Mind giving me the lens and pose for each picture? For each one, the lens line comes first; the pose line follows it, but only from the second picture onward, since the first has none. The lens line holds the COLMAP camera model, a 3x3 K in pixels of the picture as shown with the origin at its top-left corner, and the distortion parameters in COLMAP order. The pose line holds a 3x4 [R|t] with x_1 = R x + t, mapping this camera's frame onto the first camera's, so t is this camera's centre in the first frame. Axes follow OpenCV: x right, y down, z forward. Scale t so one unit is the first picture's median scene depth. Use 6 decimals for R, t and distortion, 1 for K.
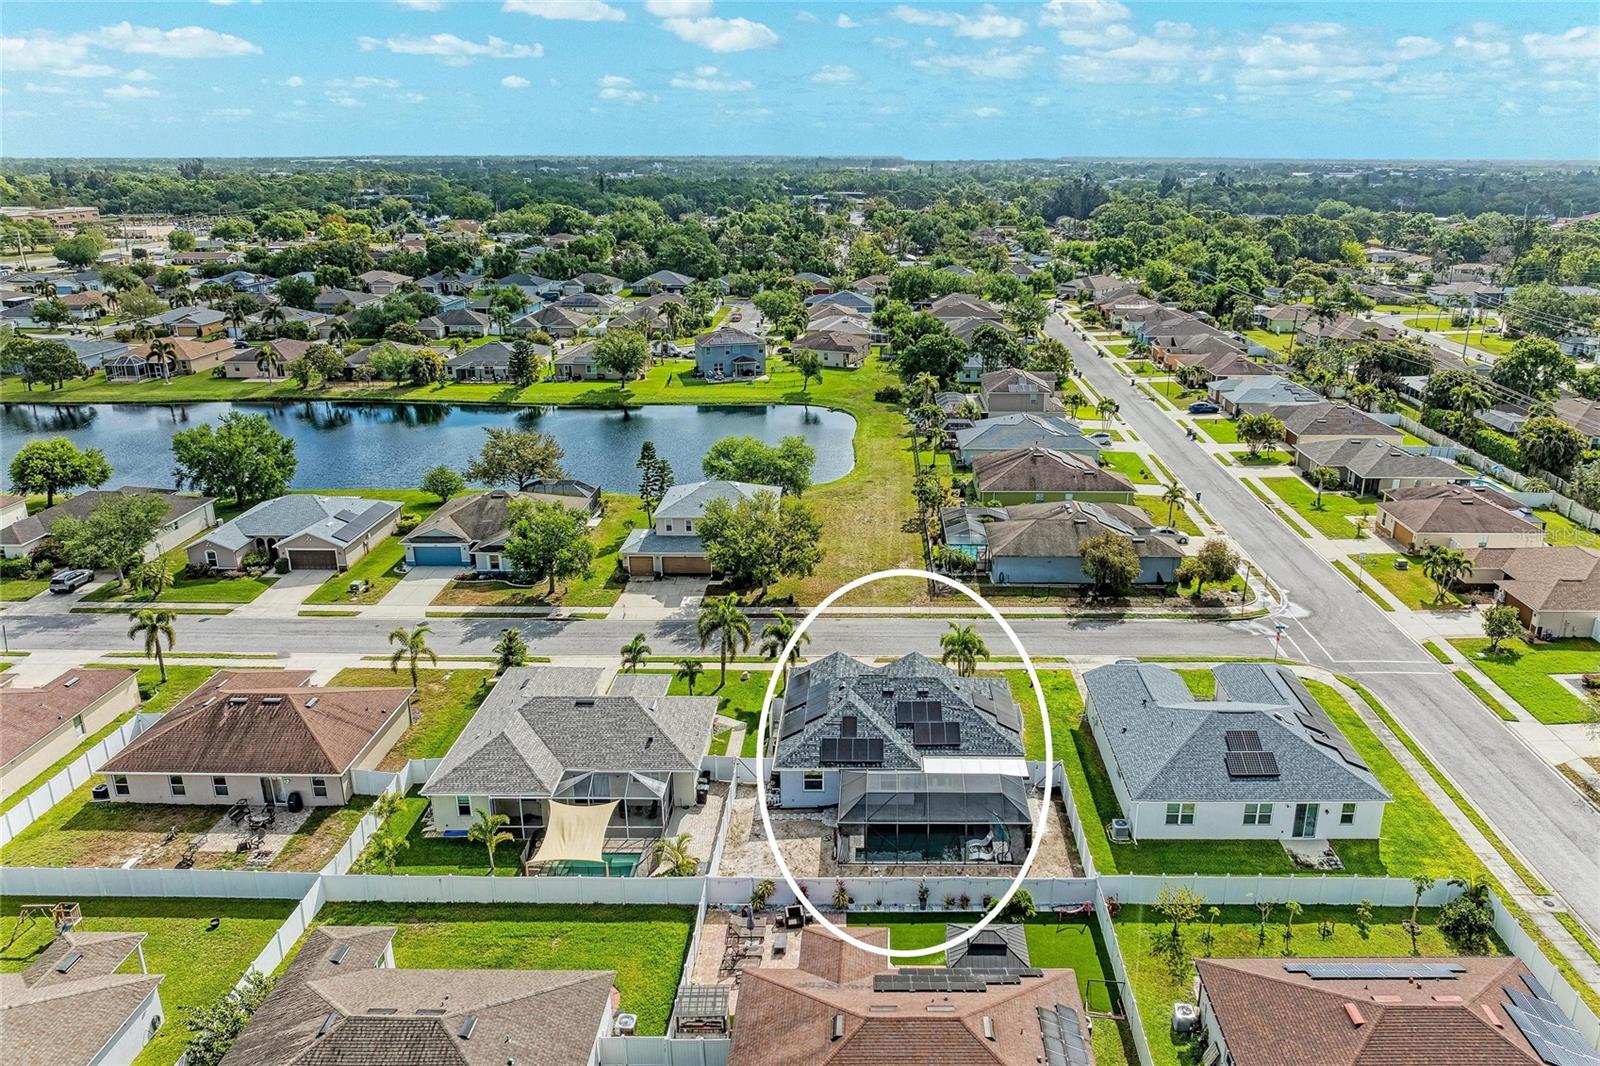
lens RADIAL K [[1175.1, 0, 802.7], [0, 1175.1, 557.5], [0, 0, 1]] dist [-0.015242, -0.004357]
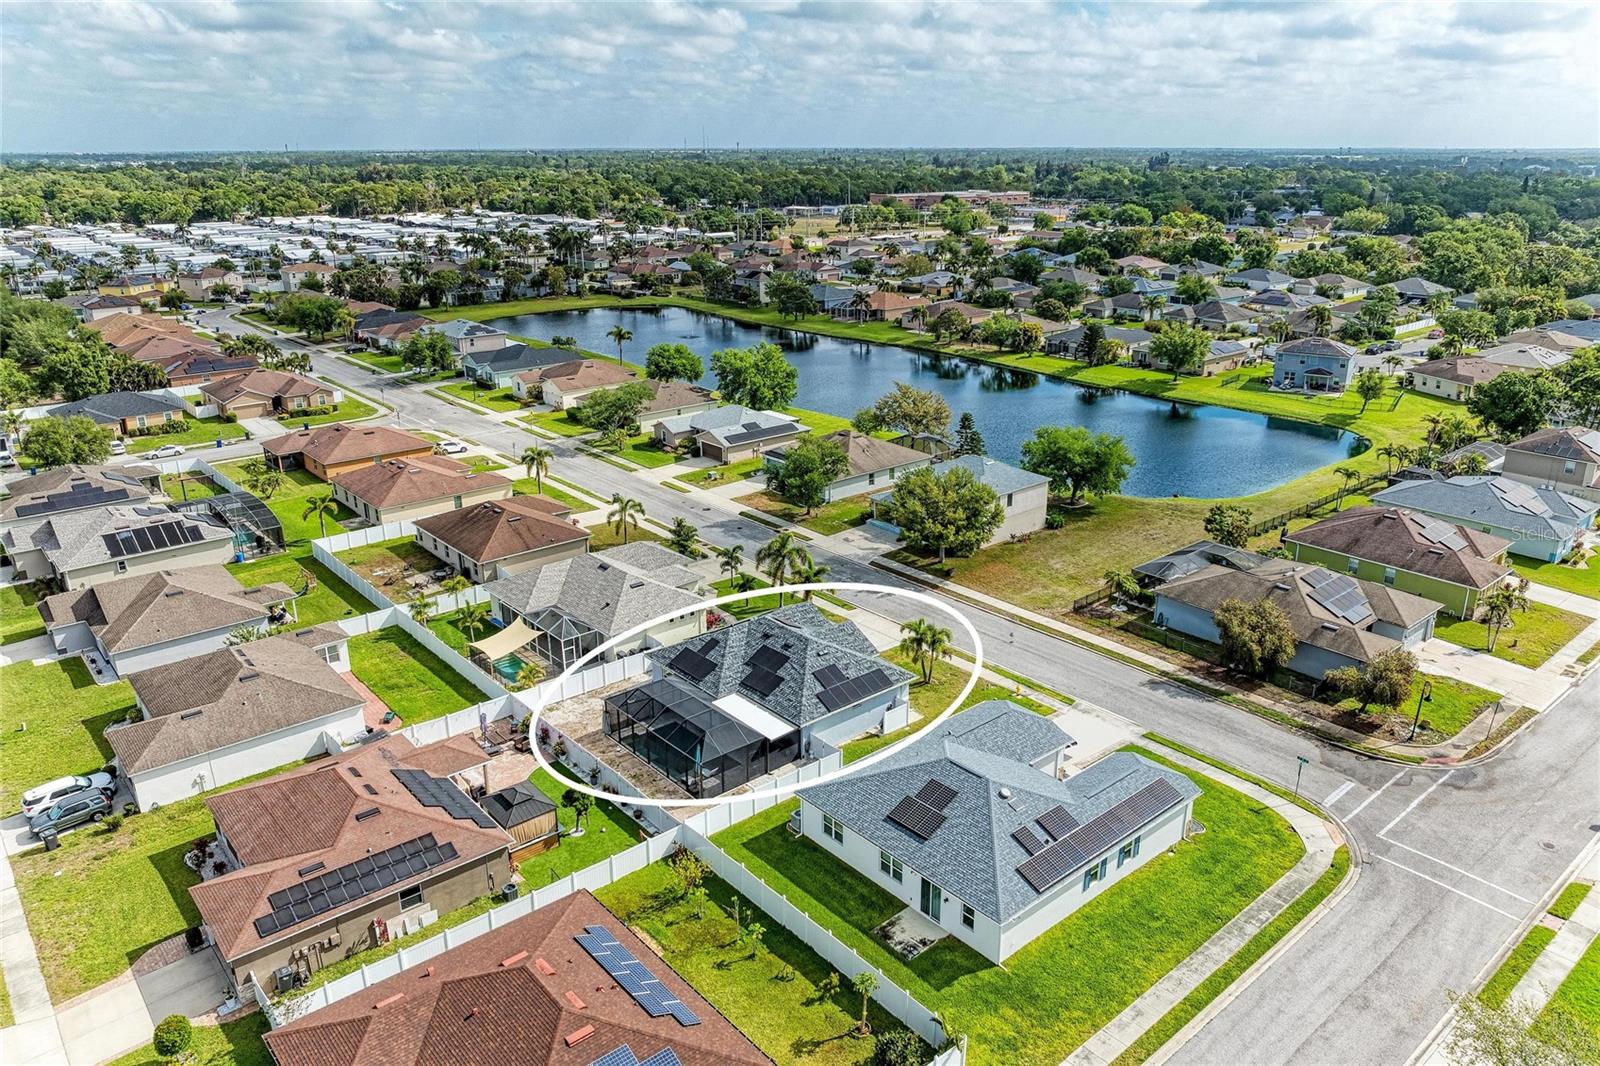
lens RADIAL K [[1111.7, 0, 800.0], [0, 1111.7, 533.0], [0, 0, 1]] dist [-0.012265, -0.004638]
pose [[0.646466, 0.245013, -0.722531, 0.623455], [-0.244964, 0.963547, 0.107568, -0.074022], [0.722548, 0.107455, 0.682919, 0.225762]]
